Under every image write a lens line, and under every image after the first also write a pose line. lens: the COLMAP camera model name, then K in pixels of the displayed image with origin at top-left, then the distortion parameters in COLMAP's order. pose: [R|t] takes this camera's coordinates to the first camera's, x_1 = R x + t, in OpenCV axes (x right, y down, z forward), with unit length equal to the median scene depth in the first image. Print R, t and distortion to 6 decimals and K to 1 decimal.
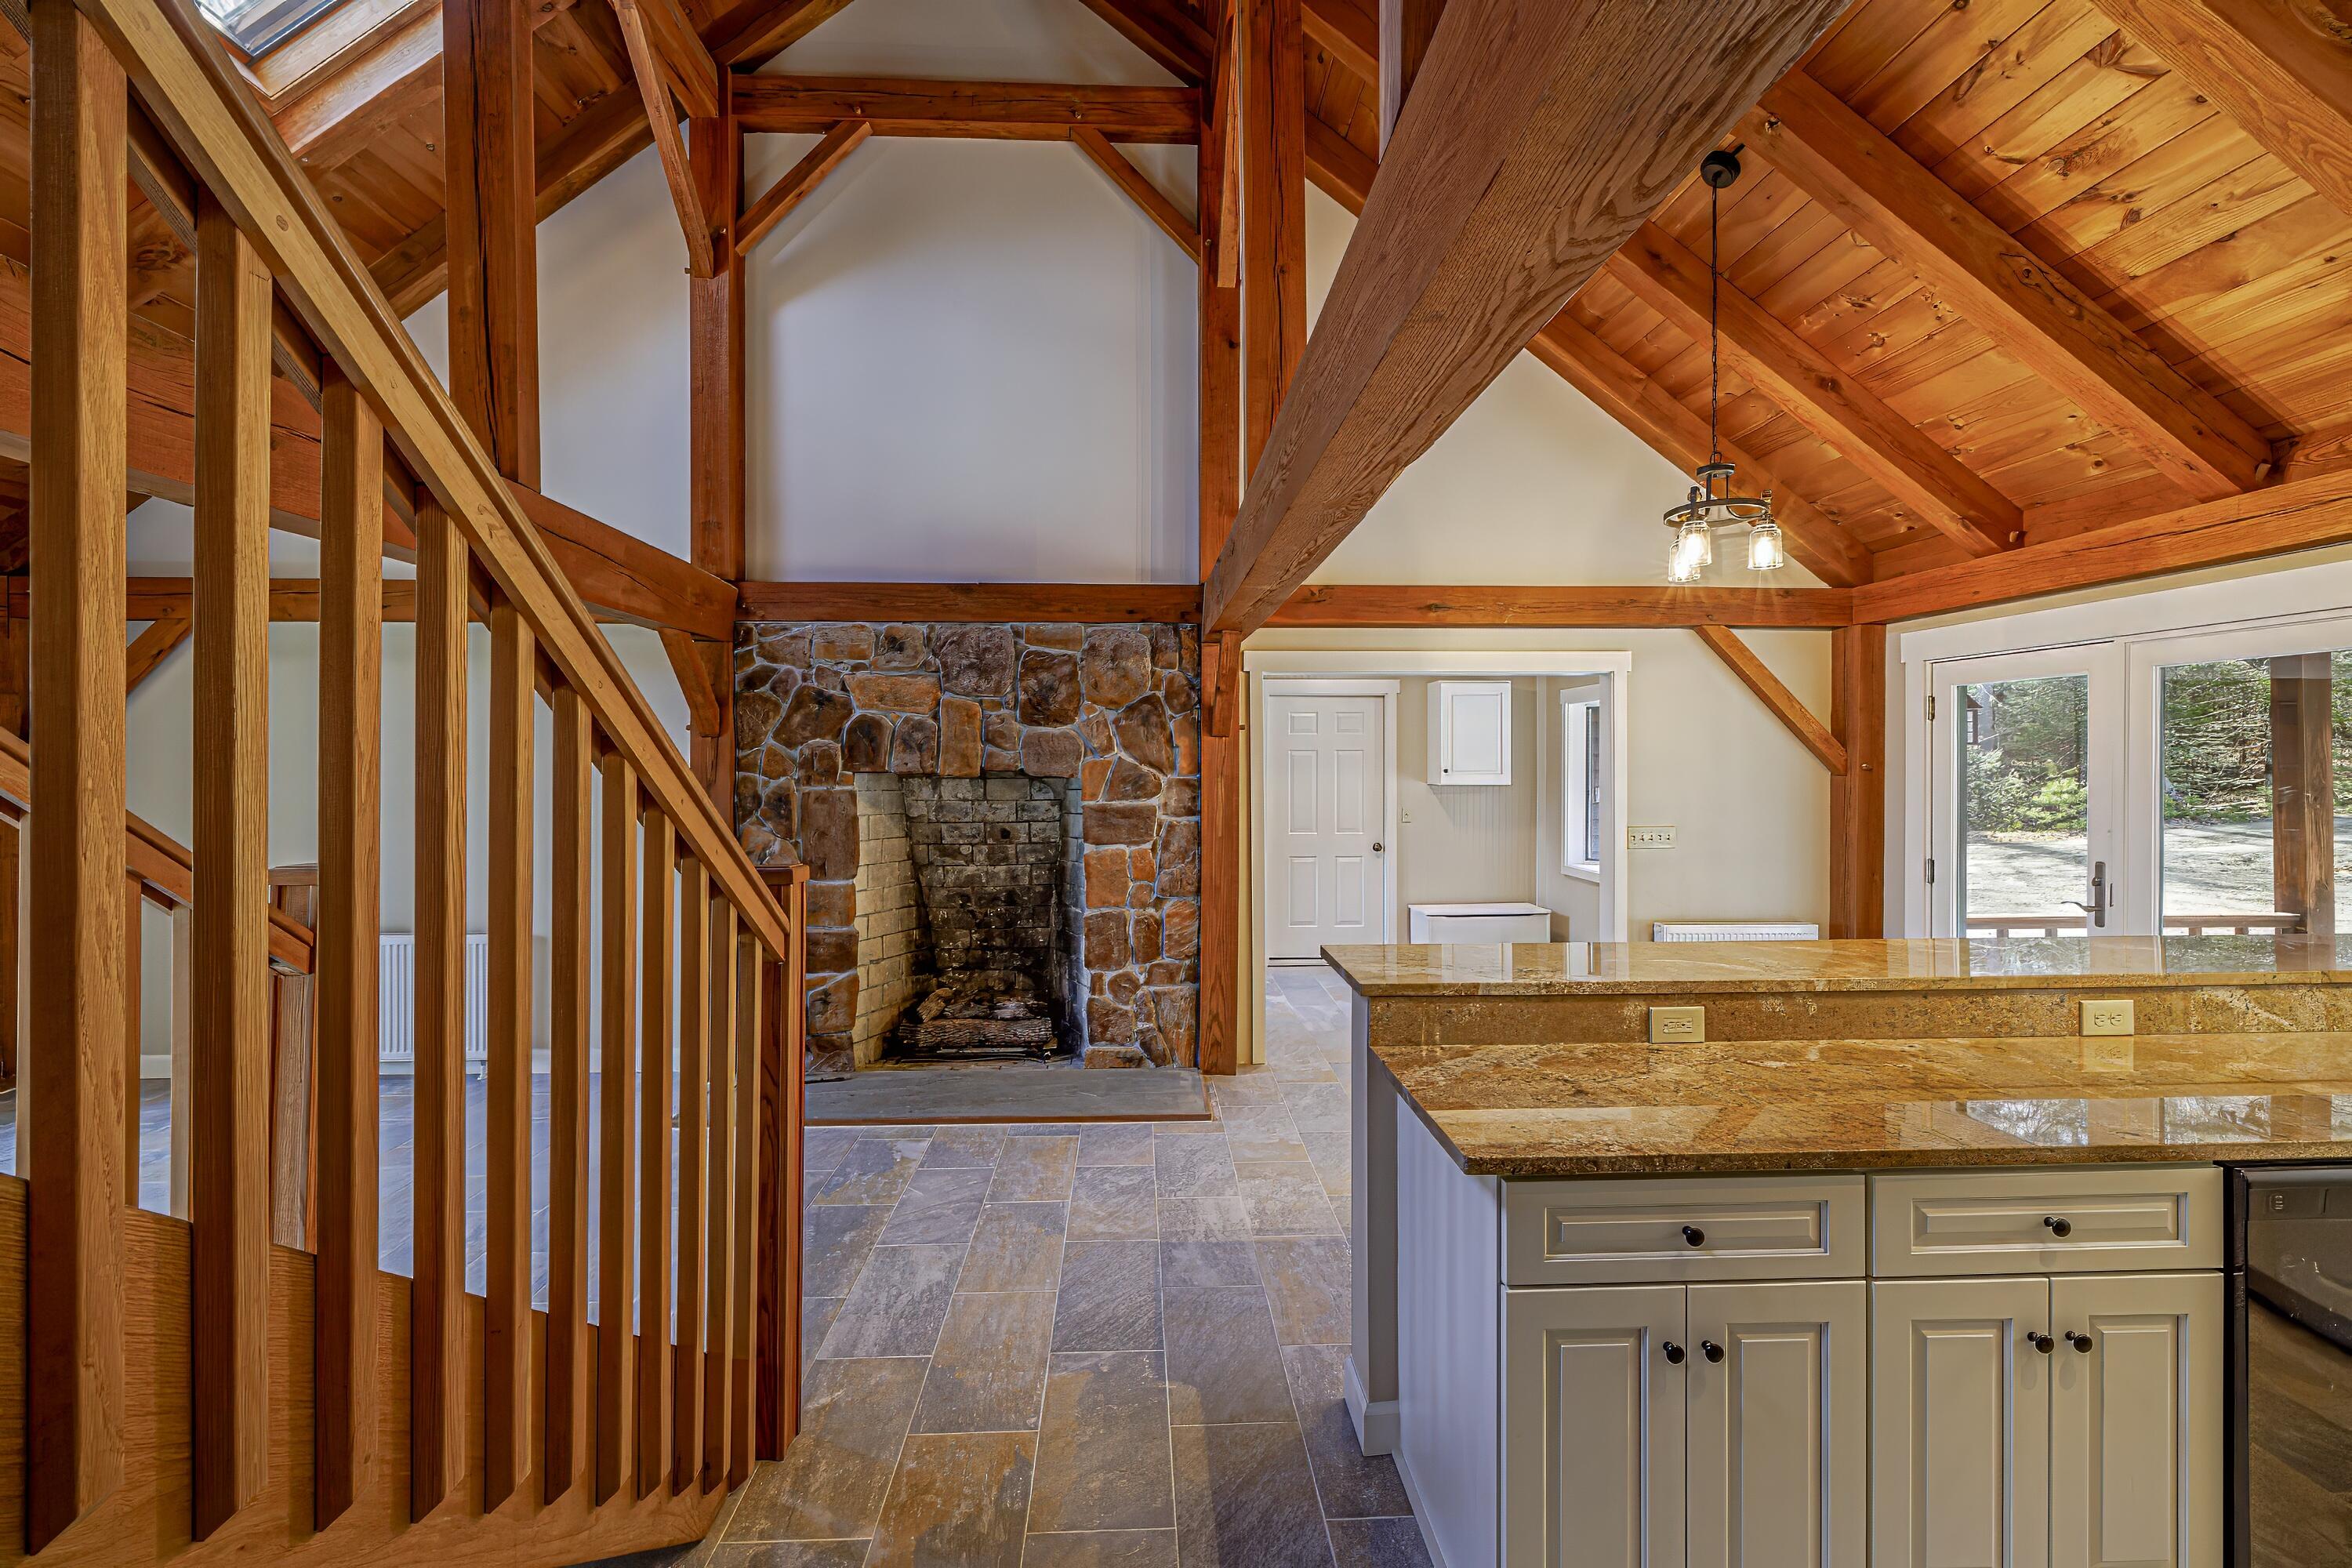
lens RADIAL K [[1012.0, 0, 1172.7], [0, 1012.0, 768.0], [0, 0, 1]] dist [-0.002185, -0.000024]
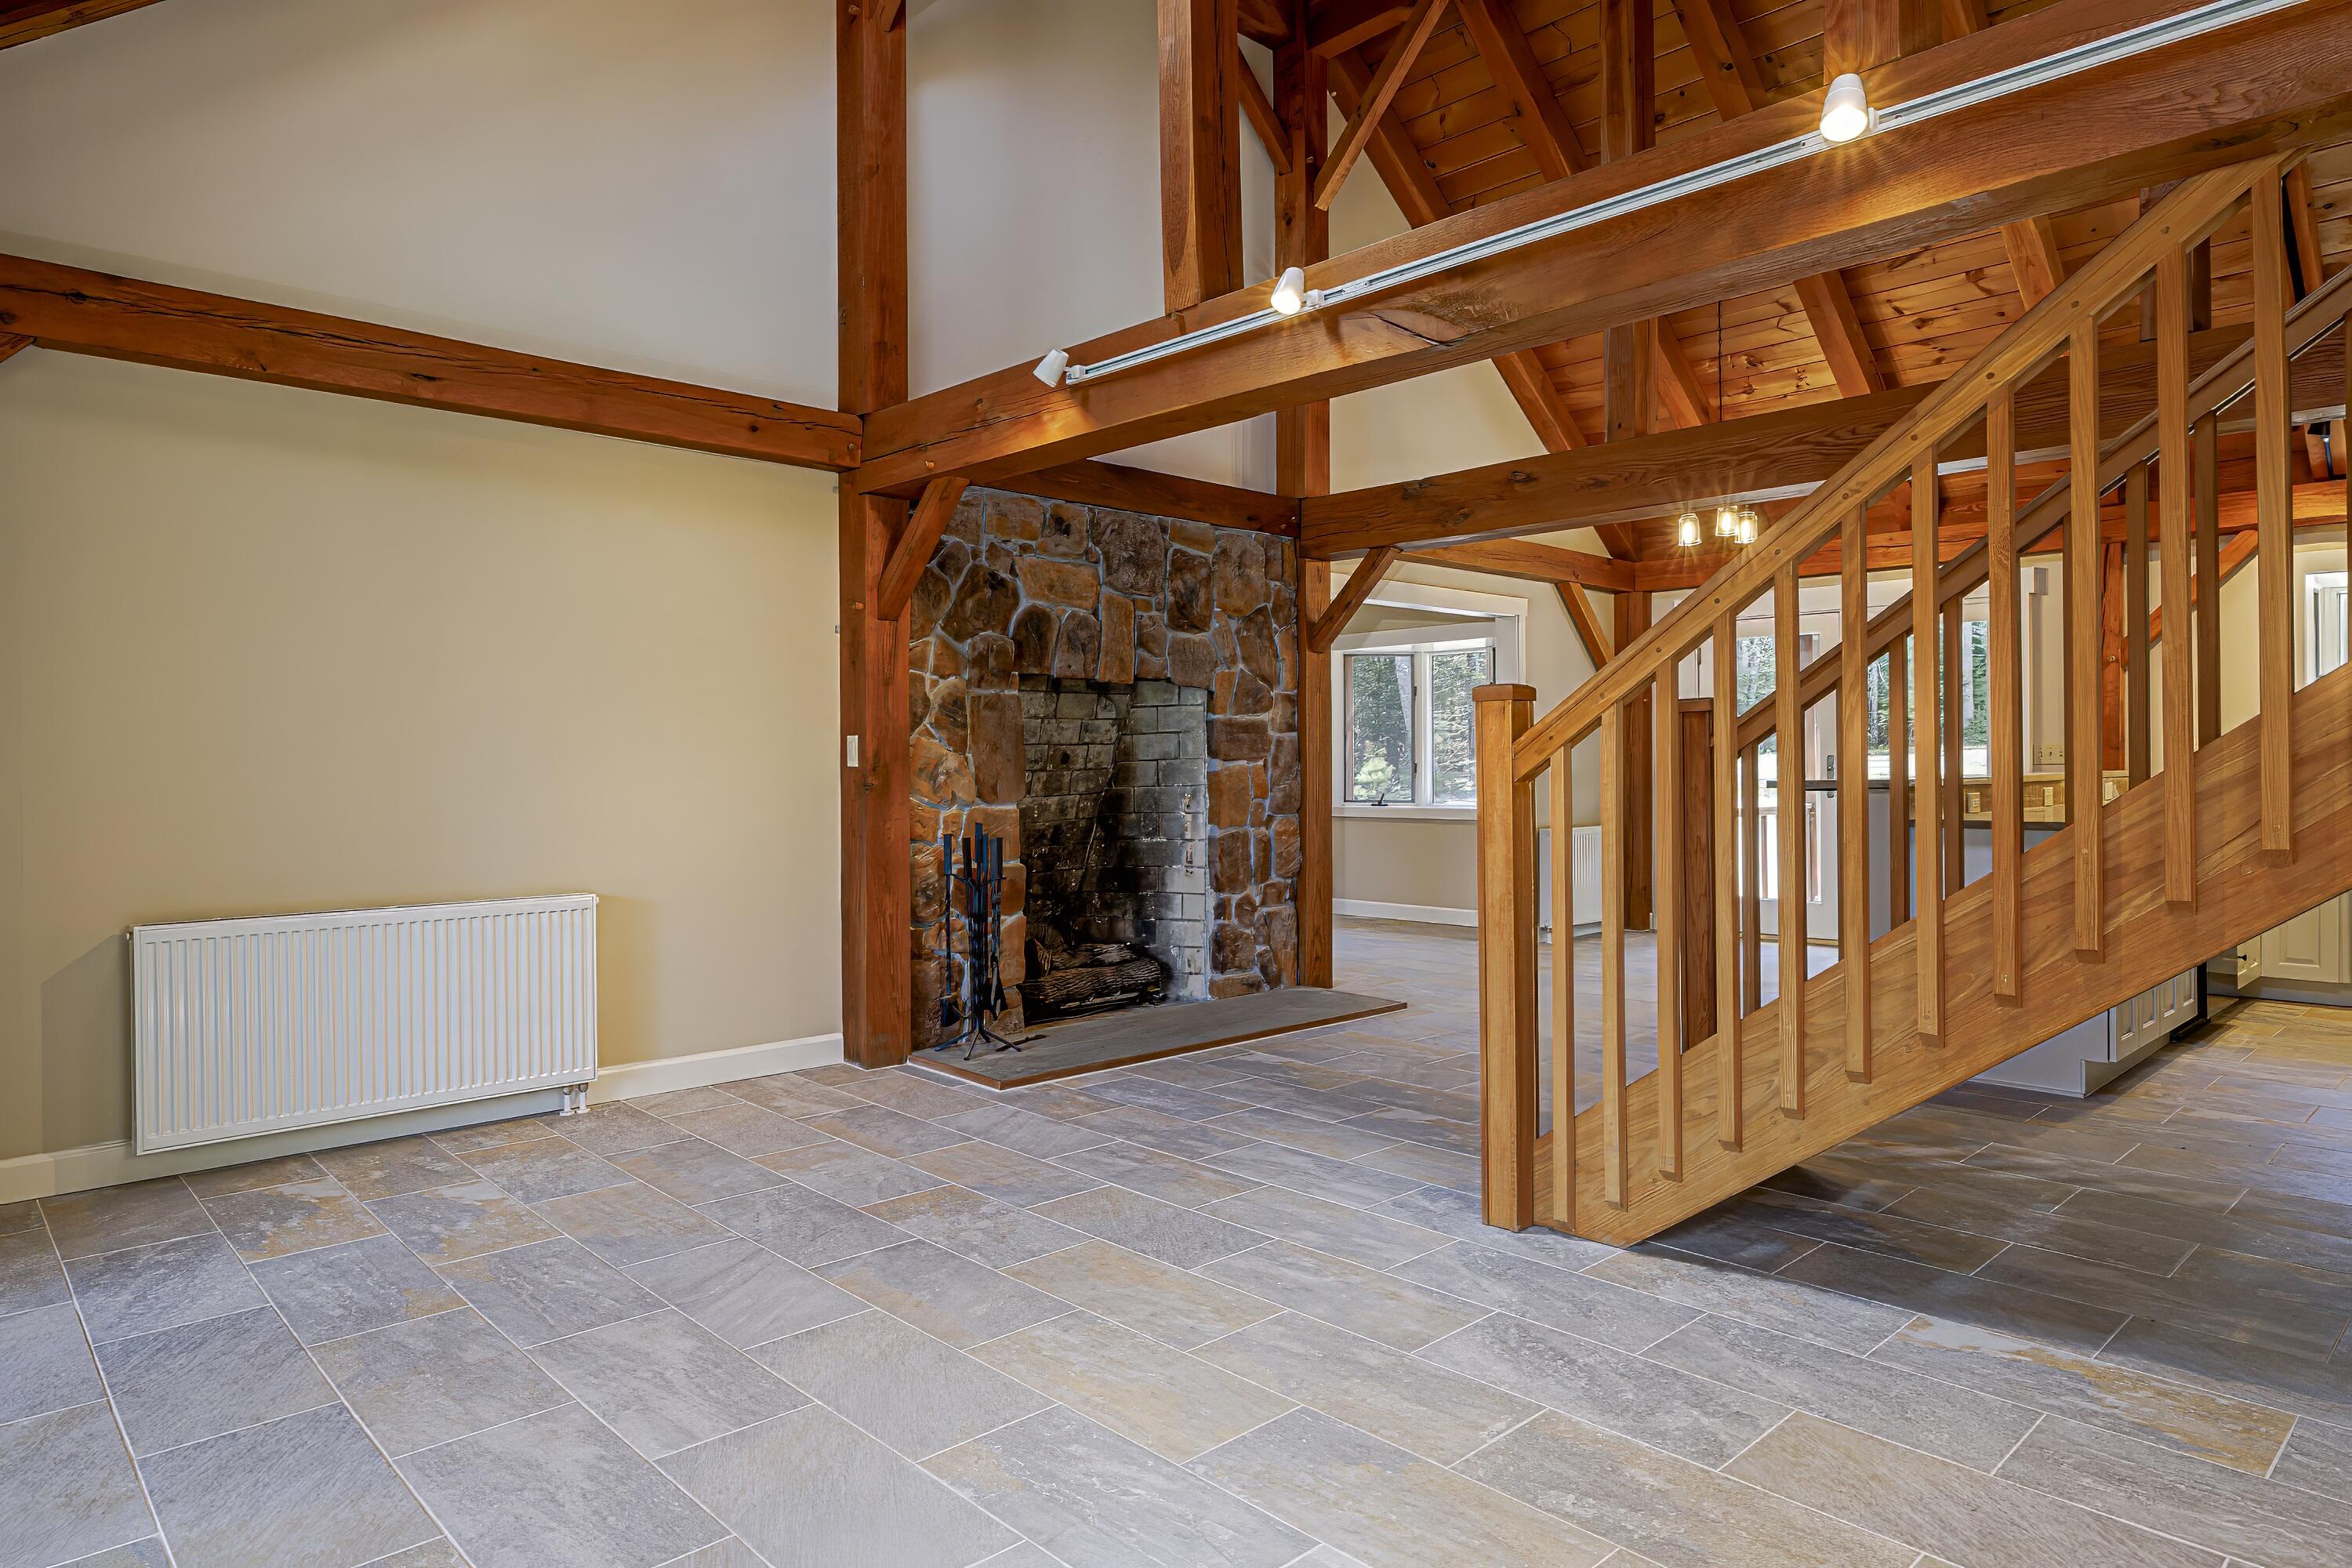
lens RADIAL K [[1408.4, 0, 1177.9], [0, 1408.4, 776.5], [0, 0, 1]] dist [-0.015535, 0.001445]
pose [[0.750814, -0.009325, 0.660447, -0.977658], [0.010067, 0.999946, 0.002675, 0.086509], [-0.660437, 0.004640, 0.750867, 0.042925]]
